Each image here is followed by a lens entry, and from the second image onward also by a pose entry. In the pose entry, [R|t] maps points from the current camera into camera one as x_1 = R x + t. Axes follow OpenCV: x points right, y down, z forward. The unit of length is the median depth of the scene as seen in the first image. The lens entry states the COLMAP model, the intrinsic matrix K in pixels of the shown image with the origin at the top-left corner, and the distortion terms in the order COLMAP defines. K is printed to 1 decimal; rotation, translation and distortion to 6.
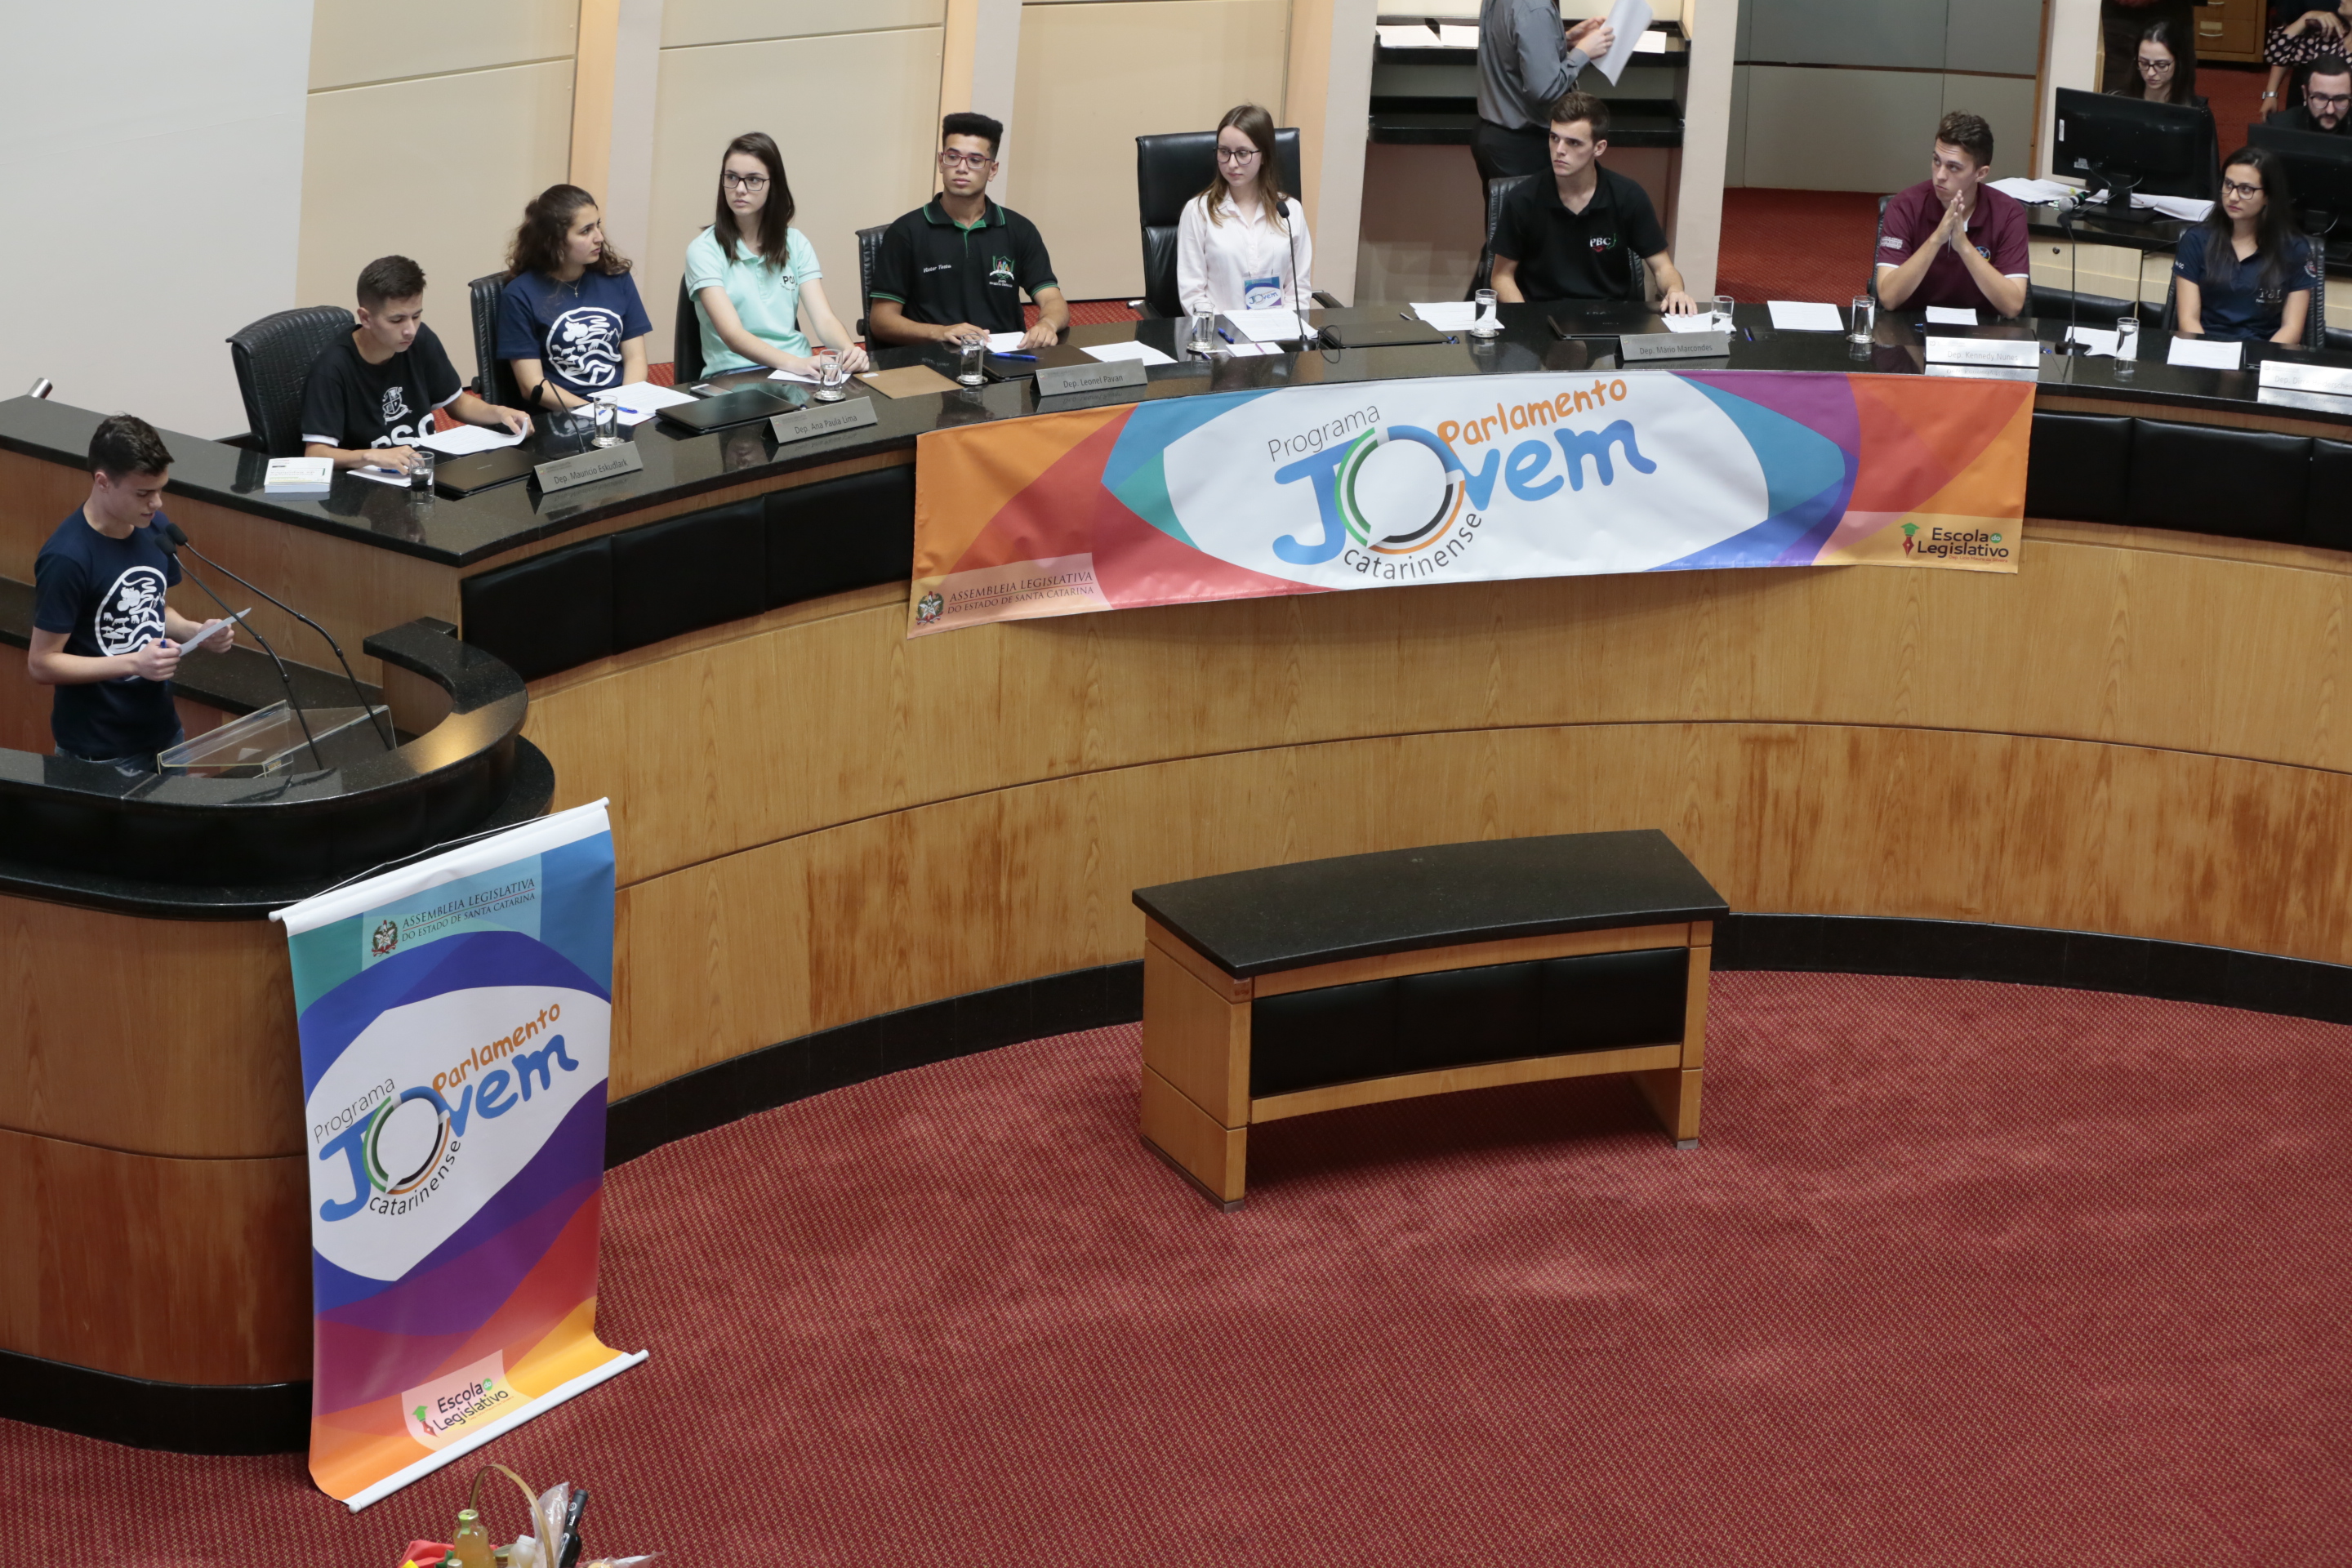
lens RADIAL K [[4808.4, 0, 1158.8], [0, 4808.4, 881.0], [0, 0, 1]] dist [-0.294012, 0.000000]
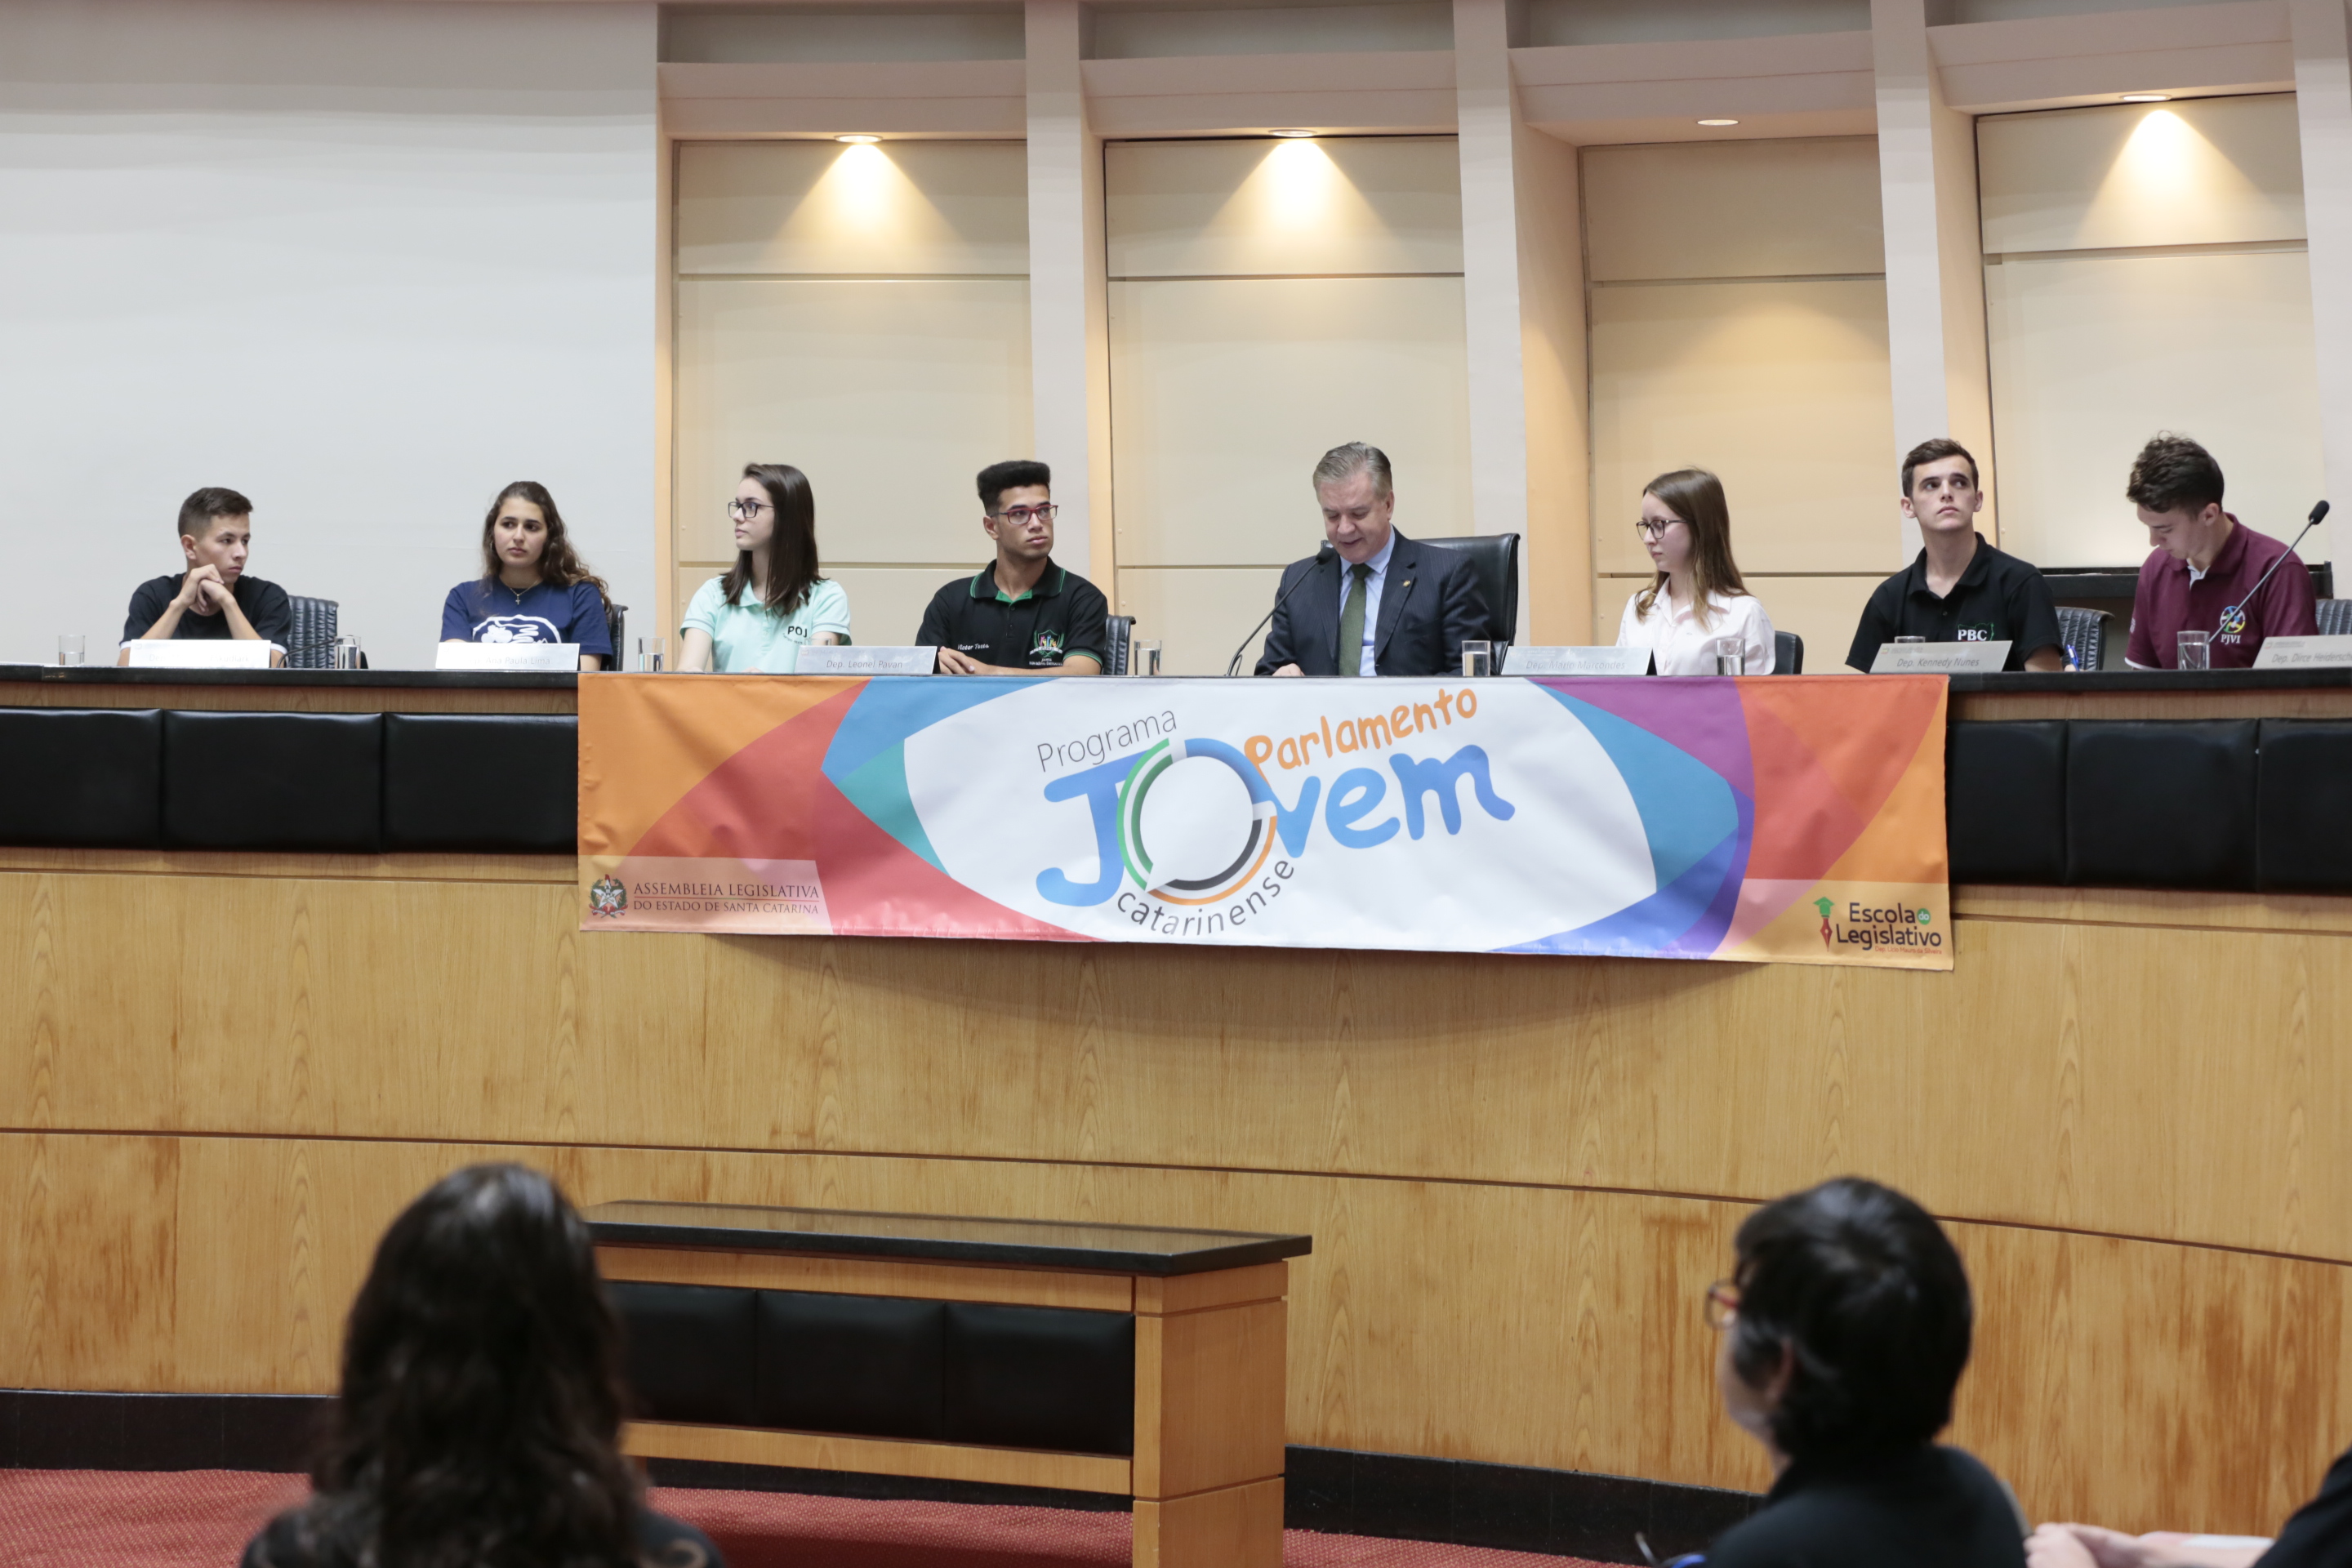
lens RADIAL K [[4887.7, 0, 1186.7], [0, 4887.7, 777.8], [0, 0, 1]] dist [-0.287936, 0.000000]
pose [[0.747742, -0.015571, -0.663806, 0.569430], [-0.246087, 0.922031, -0.298832, 0.147387], [0.616703, 0.386804, 0.685609, 0.449264]]
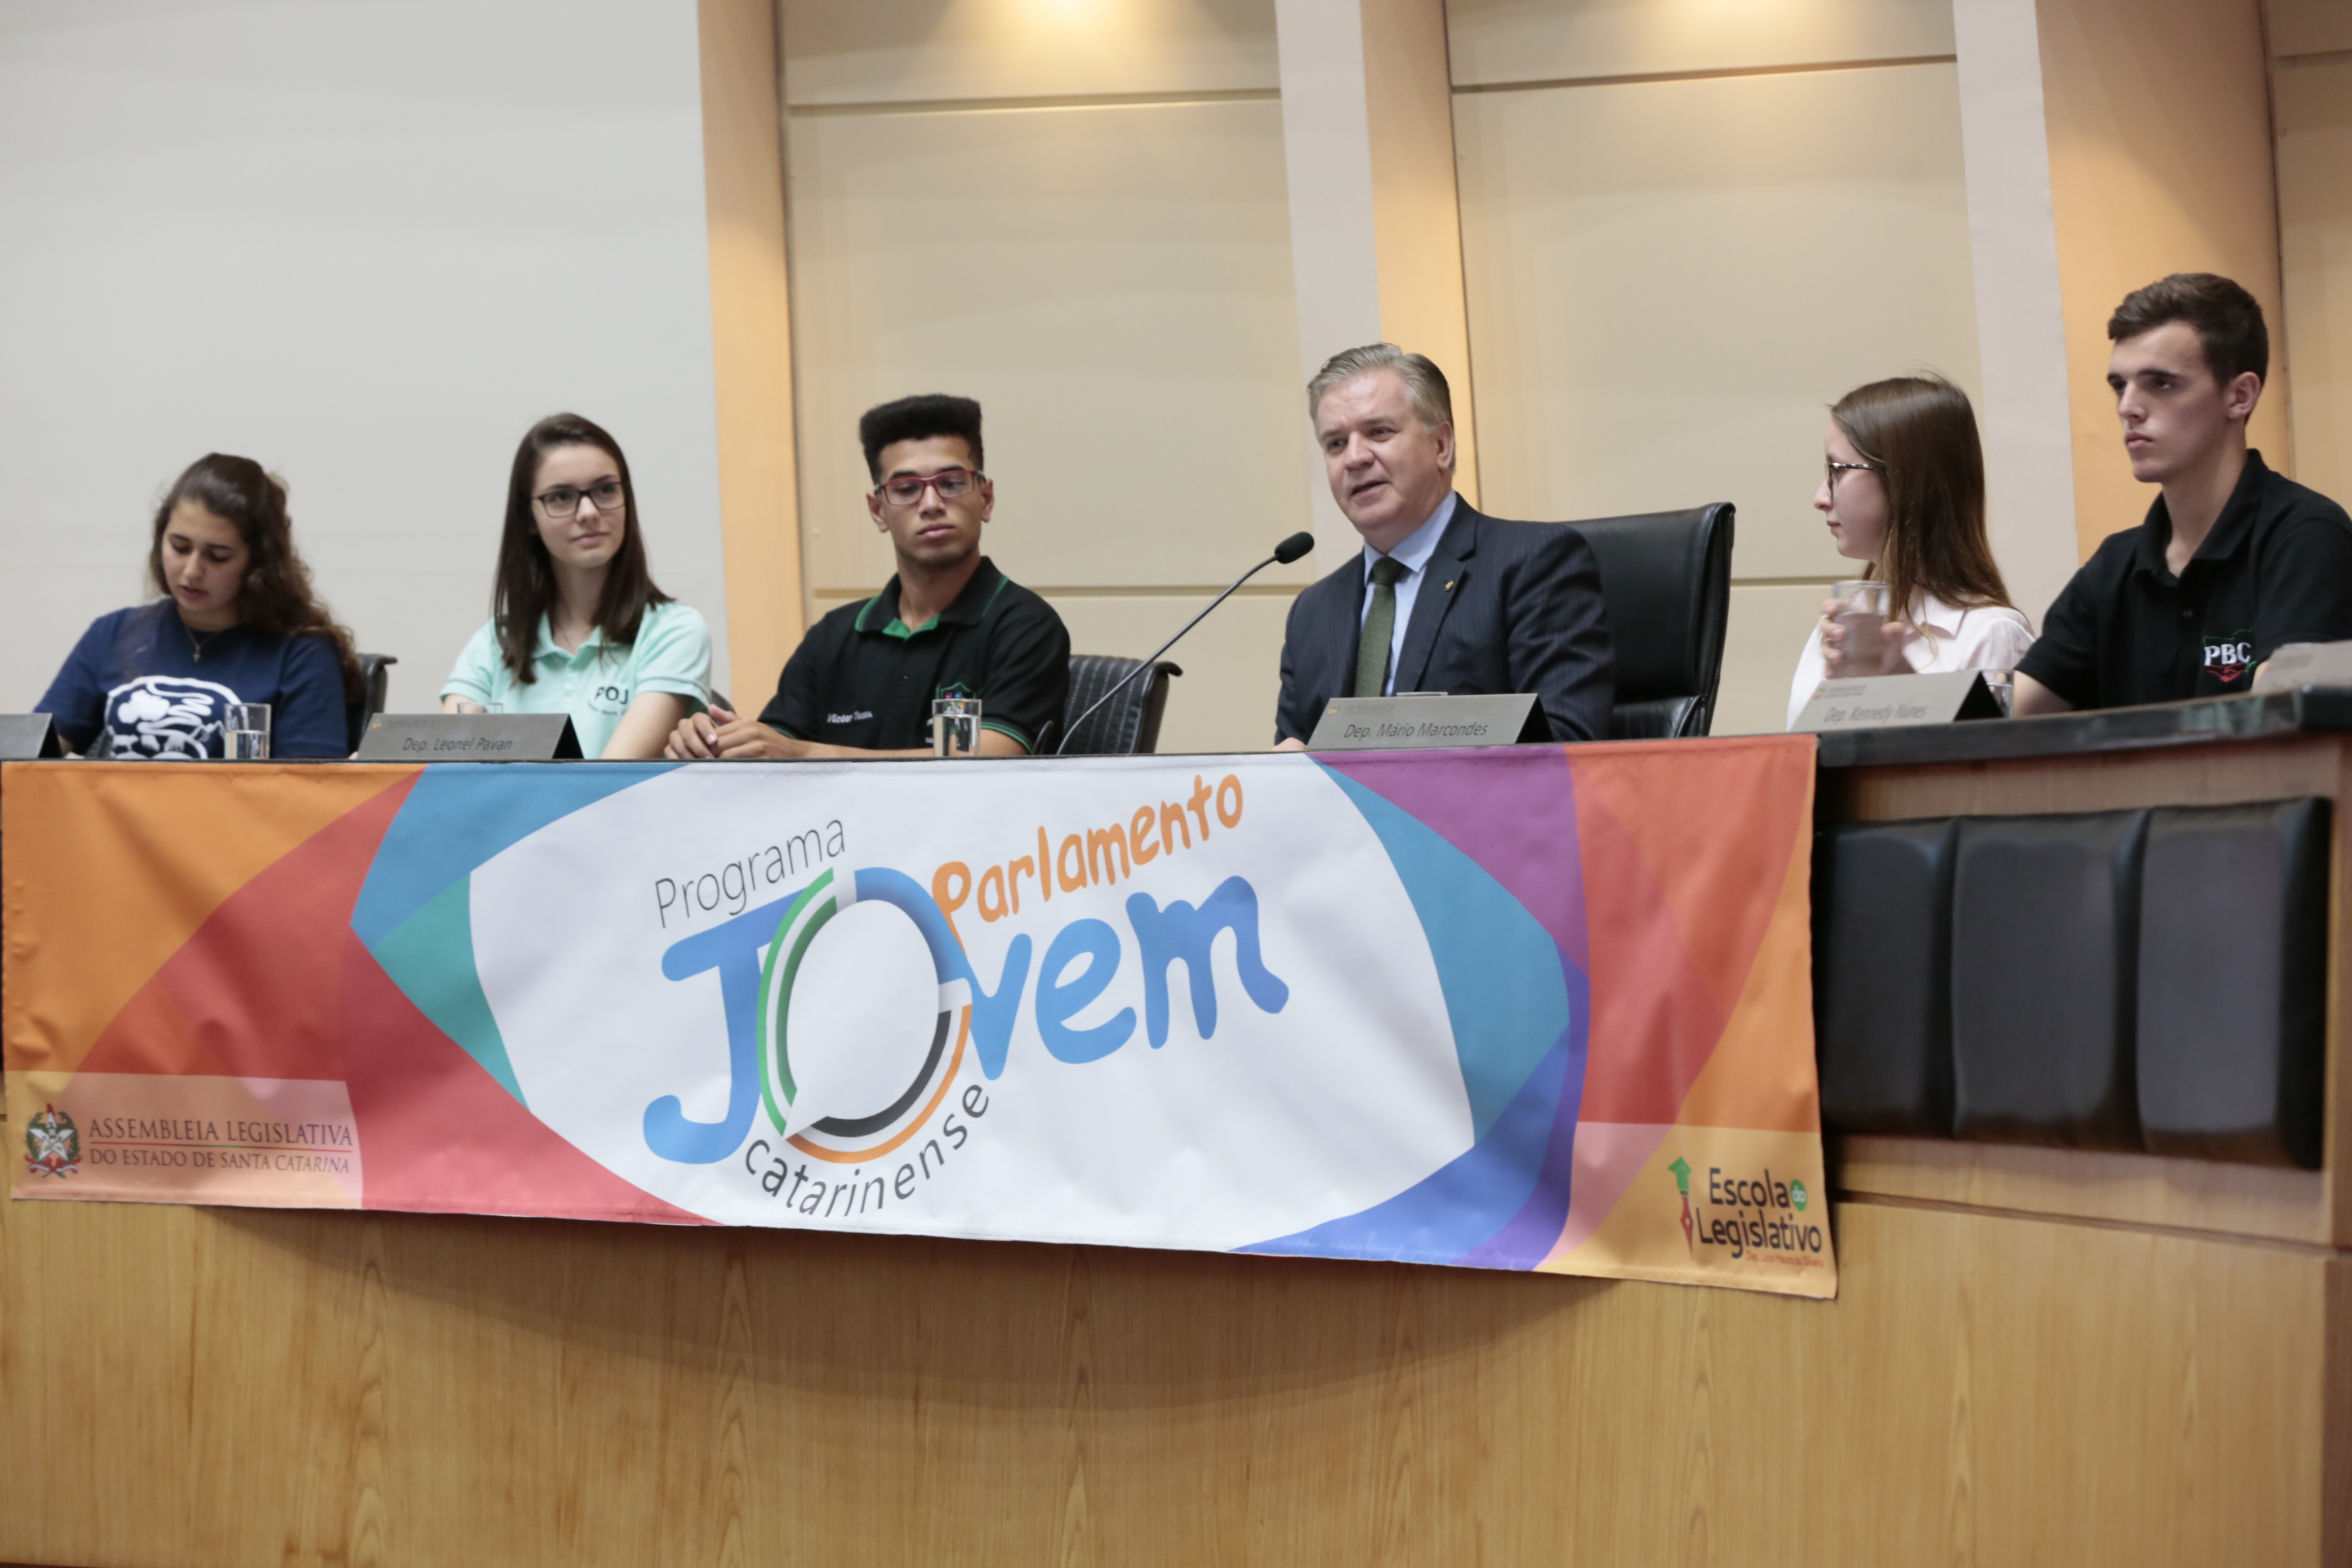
lens RADIAL K [[7594.3, 0, 1191.8], [0, 7594.3, 779.3], [0, 0, 1]] dist [0.112862, 0.000000]
pose [[0.489776, -0.038090, -0.871016, 0.665812], [-0.332681, 0.915288, -0.227094, 0.046199], [0.805880, 0.400995, 0.435614, 0.705781]]
